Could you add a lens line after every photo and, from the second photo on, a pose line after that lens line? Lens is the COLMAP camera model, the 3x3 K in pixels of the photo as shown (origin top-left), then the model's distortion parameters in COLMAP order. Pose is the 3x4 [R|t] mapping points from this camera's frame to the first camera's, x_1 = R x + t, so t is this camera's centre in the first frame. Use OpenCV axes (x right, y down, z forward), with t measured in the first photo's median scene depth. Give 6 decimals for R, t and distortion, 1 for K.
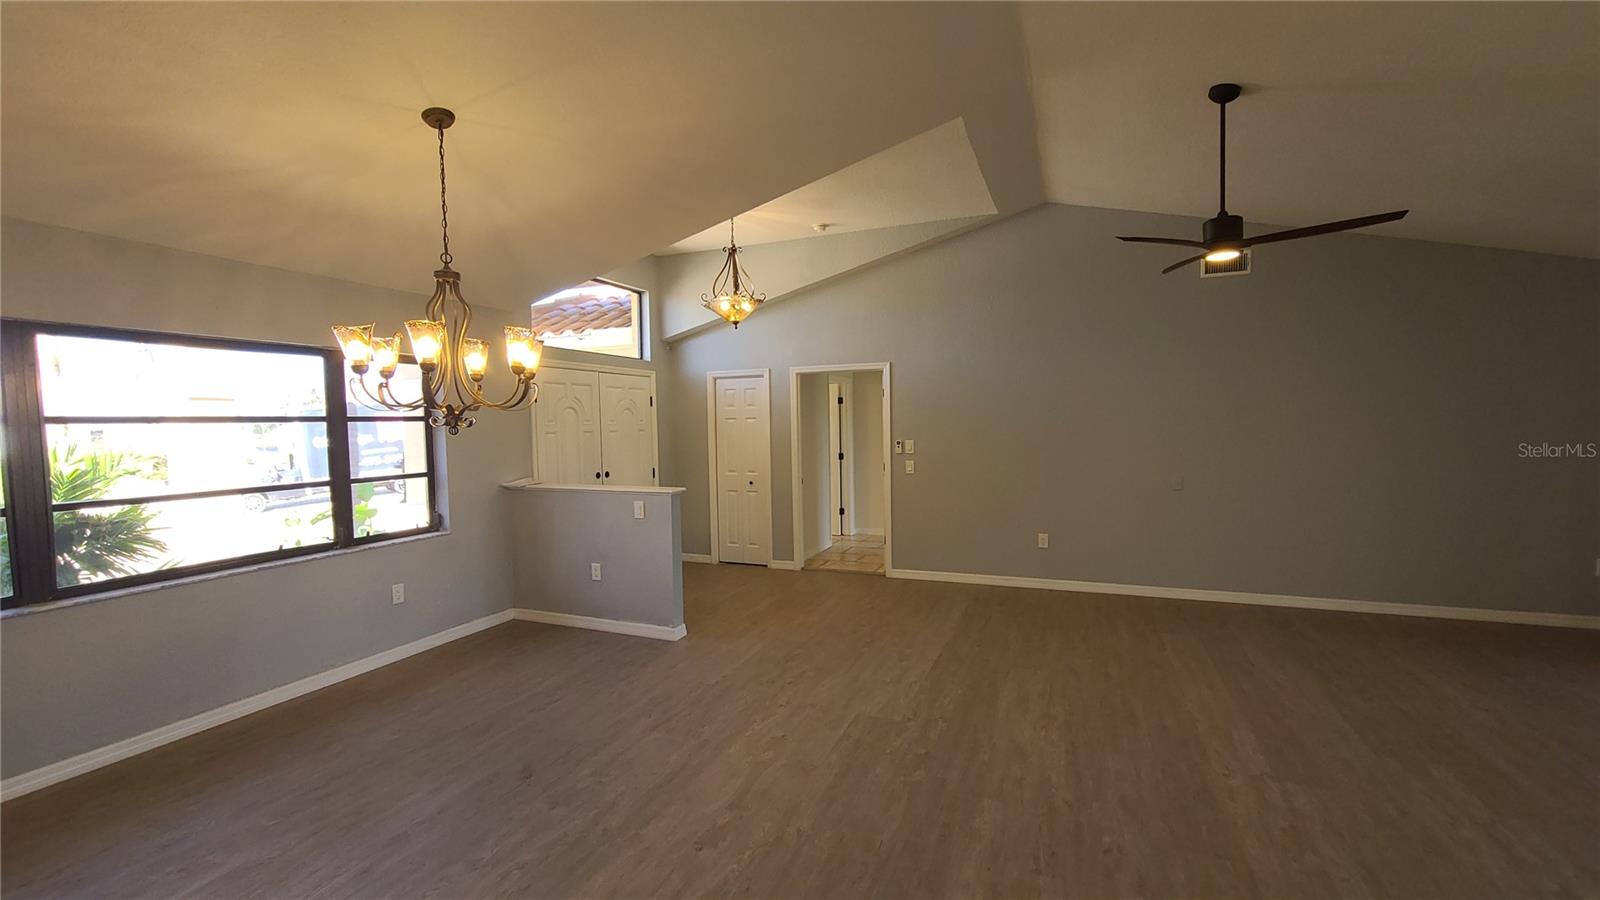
lens RADIAL K [[659.6, 0, 793.9], [0, 659.6, 456.3], [0, 0, 1]] dist [-0.000850, 0.000933]
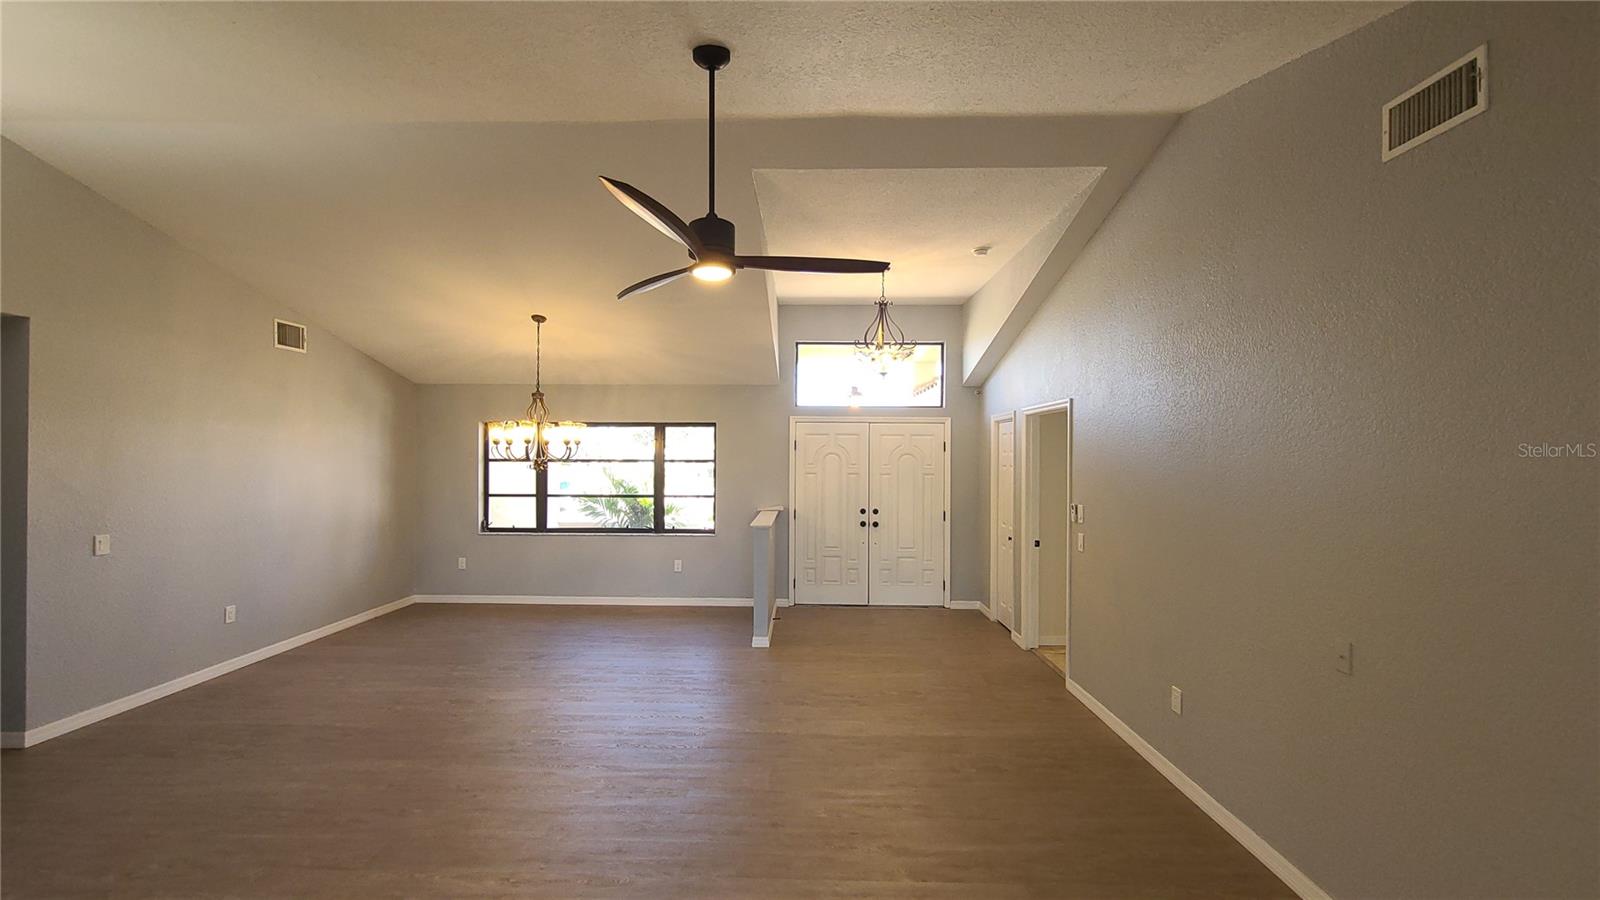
lens RADIAL K [[659.6, 0, 793.9], [0, 659.6, 456.3], [0, 0, 1]] dist [-0.000850, 0.000933]
pose [[0.372047, 0.020910, -0.927978, 1.105928], [-0.060673, 0.998156, -0.001834, -0.087351], [0.926229, 0.056985, 0.372630, 0.664741]]
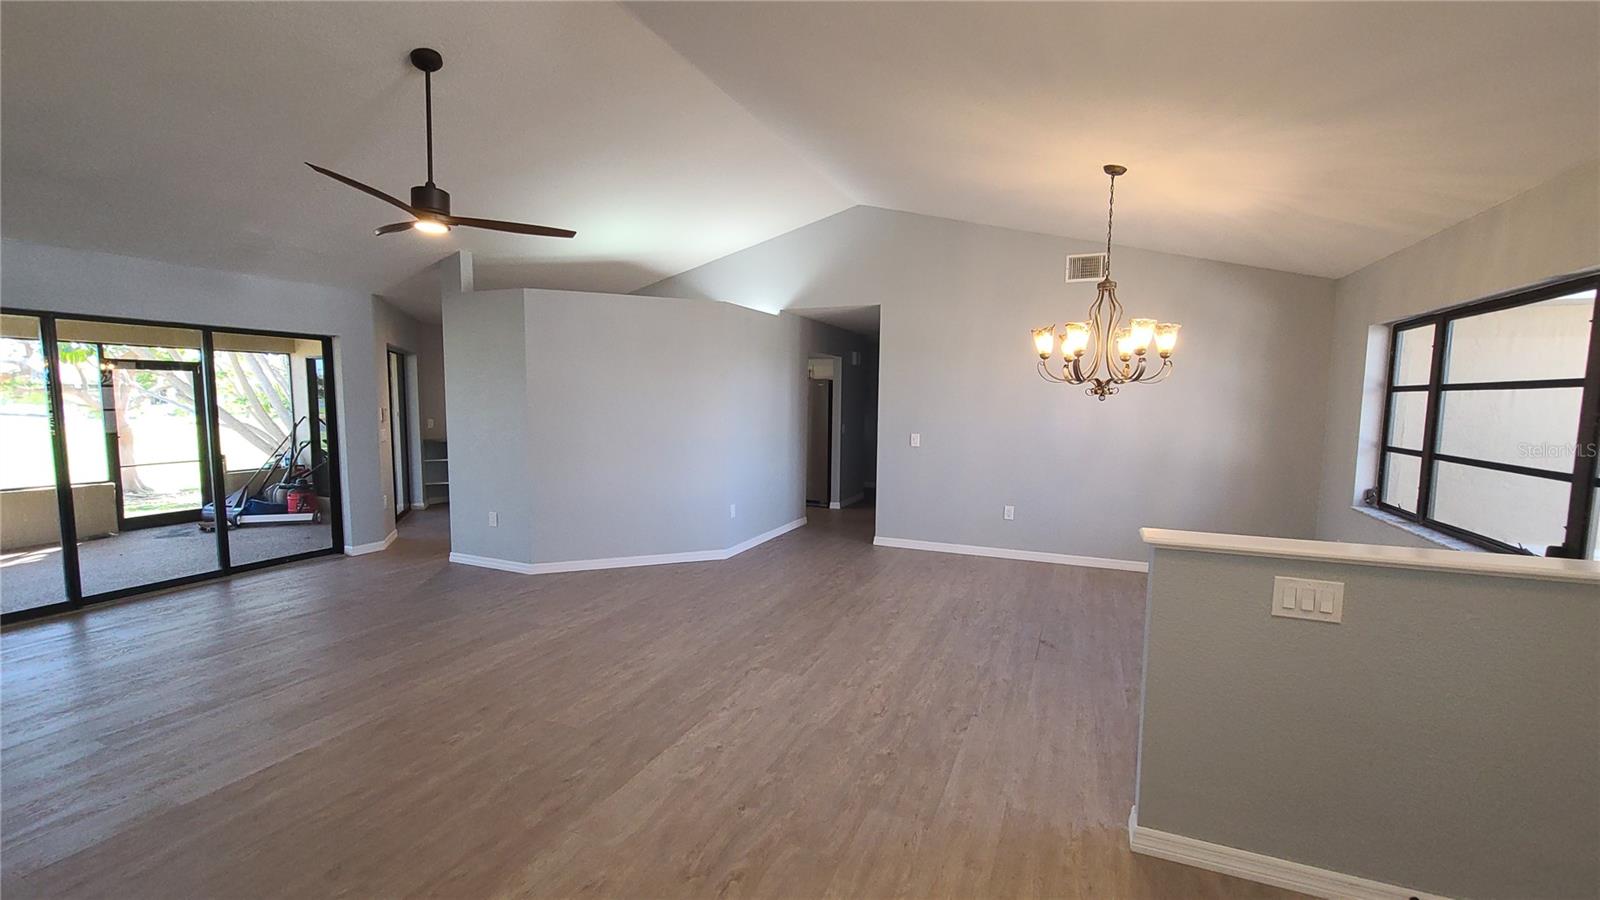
lens RADIAL K [[659.6, 0, 793.9], [0, 659.6, 456.3], [0, 0, 1]] dist [-0.000850, 0.000933]
pose [[-0.999853, 0.006663, 0.015807, 0.074031], [0.008836, 0.989880, 0.141635, -0.080408], [-0.014703, 0.141754, -0.989793, 1.636127]]
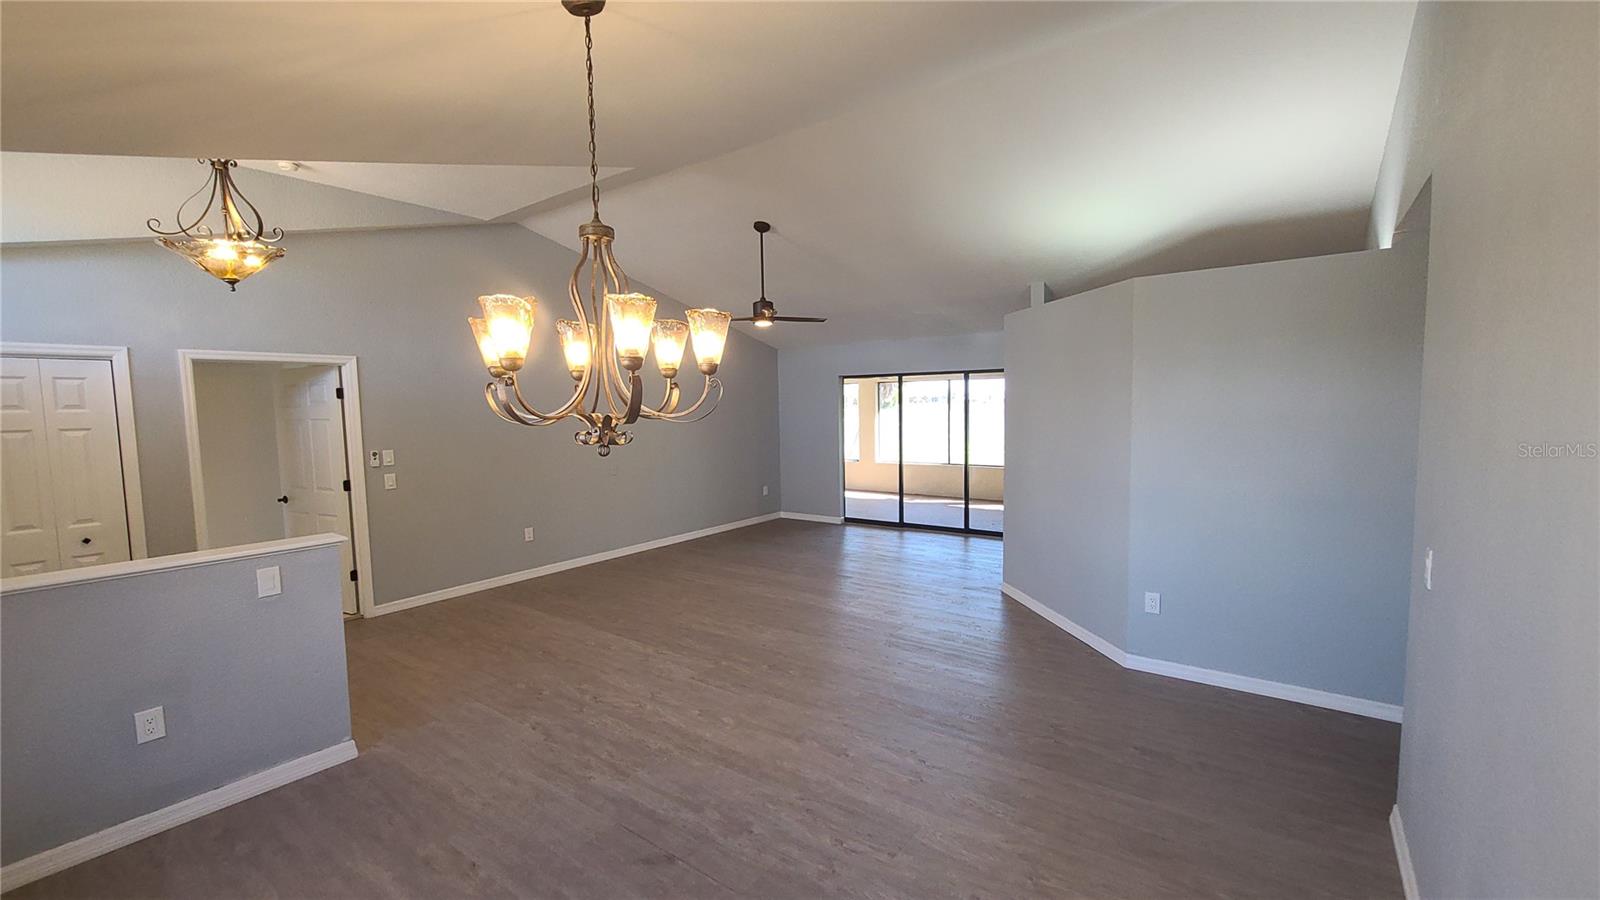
lens RADIAL K [[659.6, 0, 793.9], [0, 659.6, 456.3], [0, 0, 1]] dist [-0.000850, 0.000933]
pose [[0.244554, -0.064235, 0.967506, -0.792140], [0.066139, 0.996584, 0.049448, -0.036419], [-0.967377, 0.051897, 0.247967, 0.425654]]
